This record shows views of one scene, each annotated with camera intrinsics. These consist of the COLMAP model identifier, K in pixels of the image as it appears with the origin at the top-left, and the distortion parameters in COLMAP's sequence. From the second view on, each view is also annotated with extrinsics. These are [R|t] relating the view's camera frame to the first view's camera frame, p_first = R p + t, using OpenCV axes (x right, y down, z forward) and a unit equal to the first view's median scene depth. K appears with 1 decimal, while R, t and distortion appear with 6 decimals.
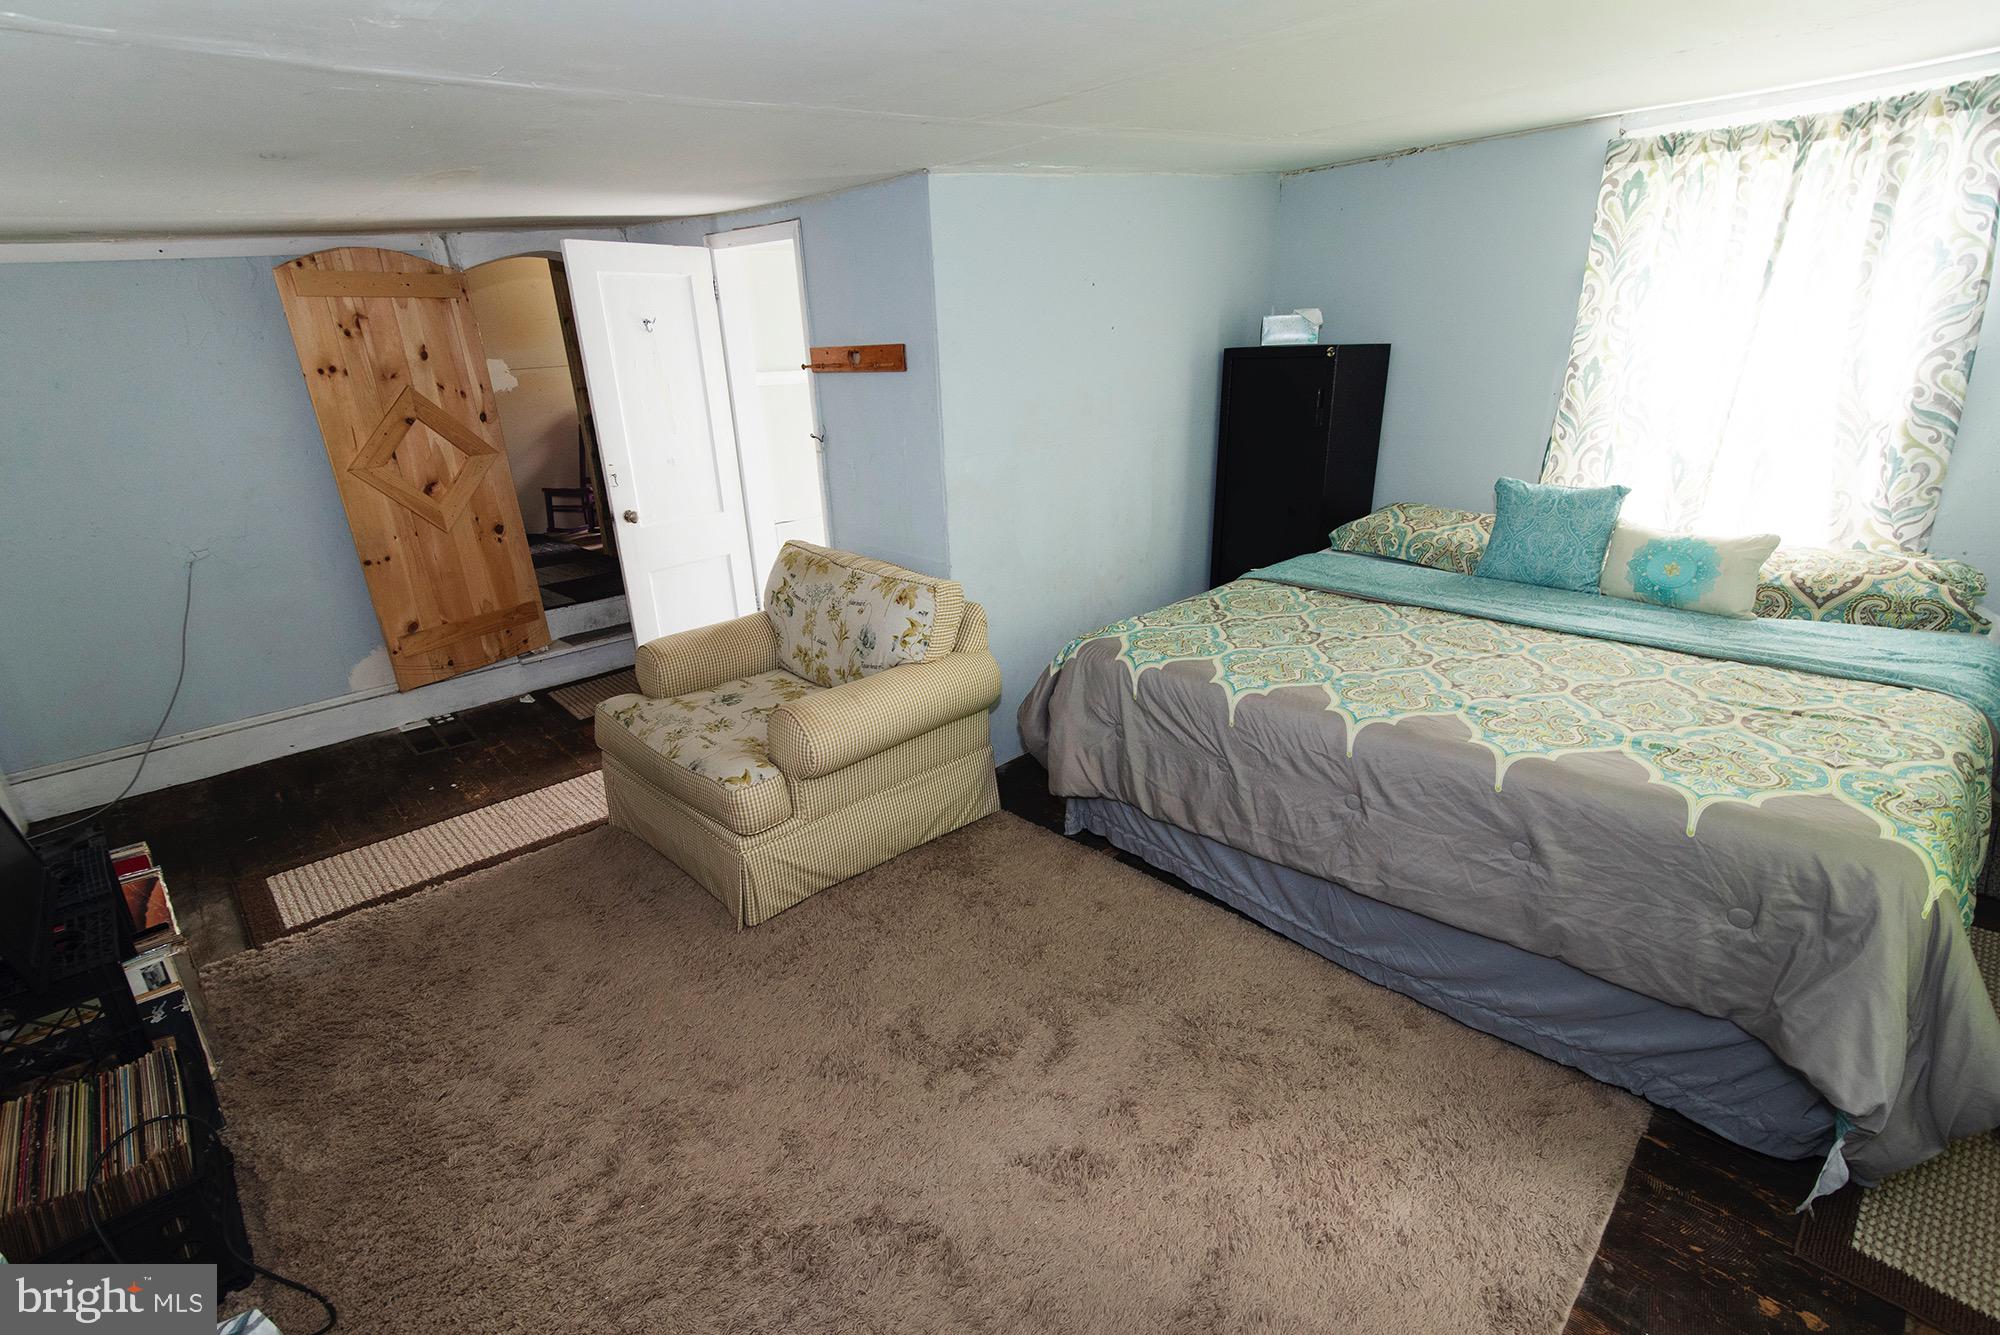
lens RADIAL K [[901.4, 0, 988.9], [0, 901.4, 669.9], [0, 0, 1]] dist [0.009682, -0.000552]
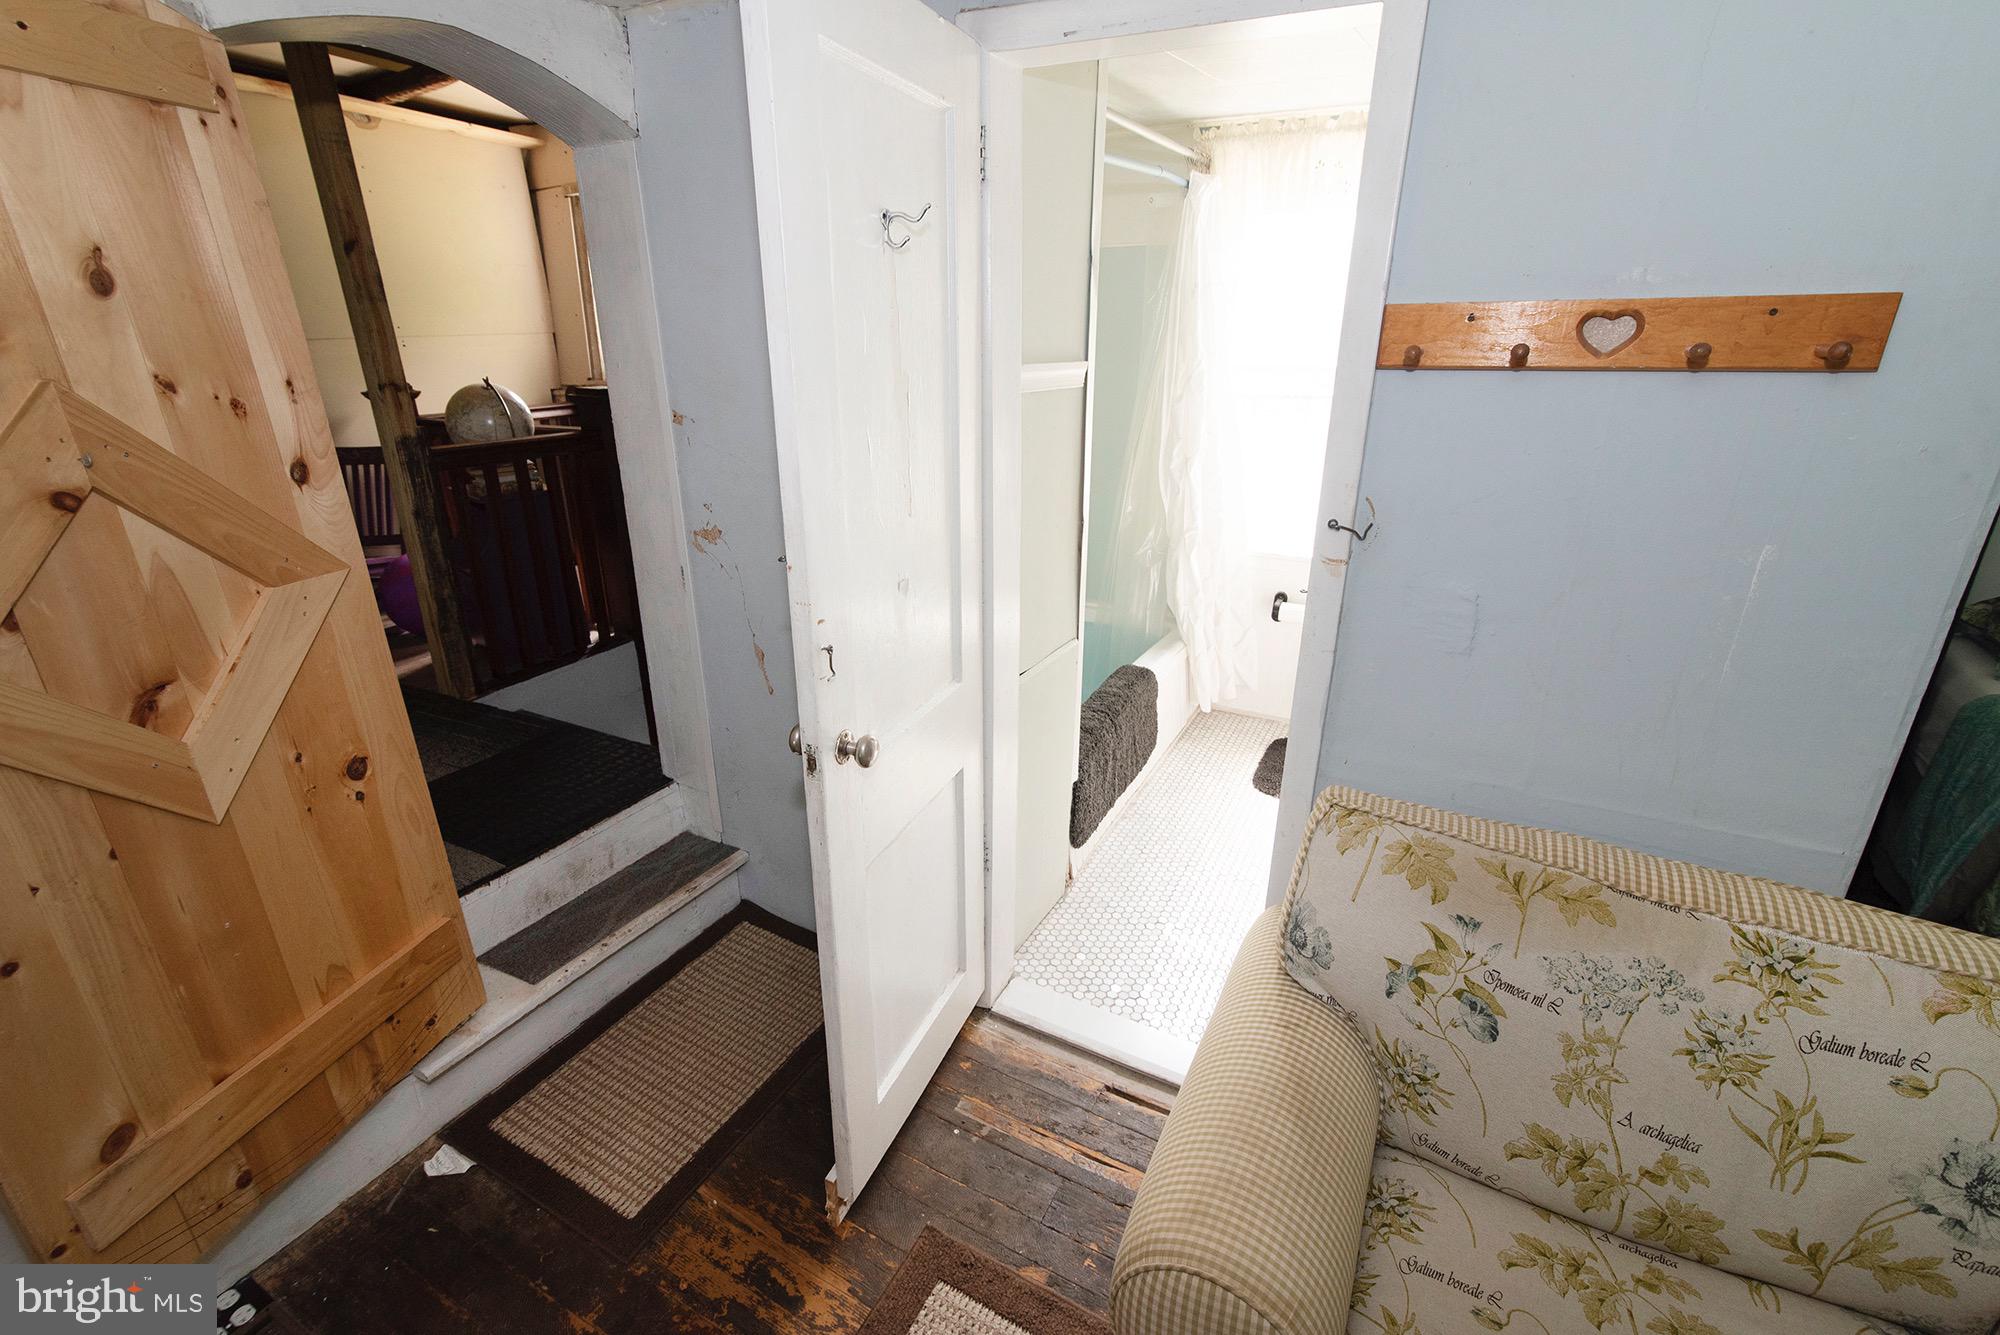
lens RADIAL K [[901.4, 0, 994.6], [0, 901.4, 671.8], [0, 0, 1]] dist [0.009682, -0.000552]
pose [[0.949397, -0.077289, 0.304419, -0.535989], [0.075935, 0.996979, 0.016304, -0.240940], [-0.304760, 0.007637, 0.952399, 0.750385]]
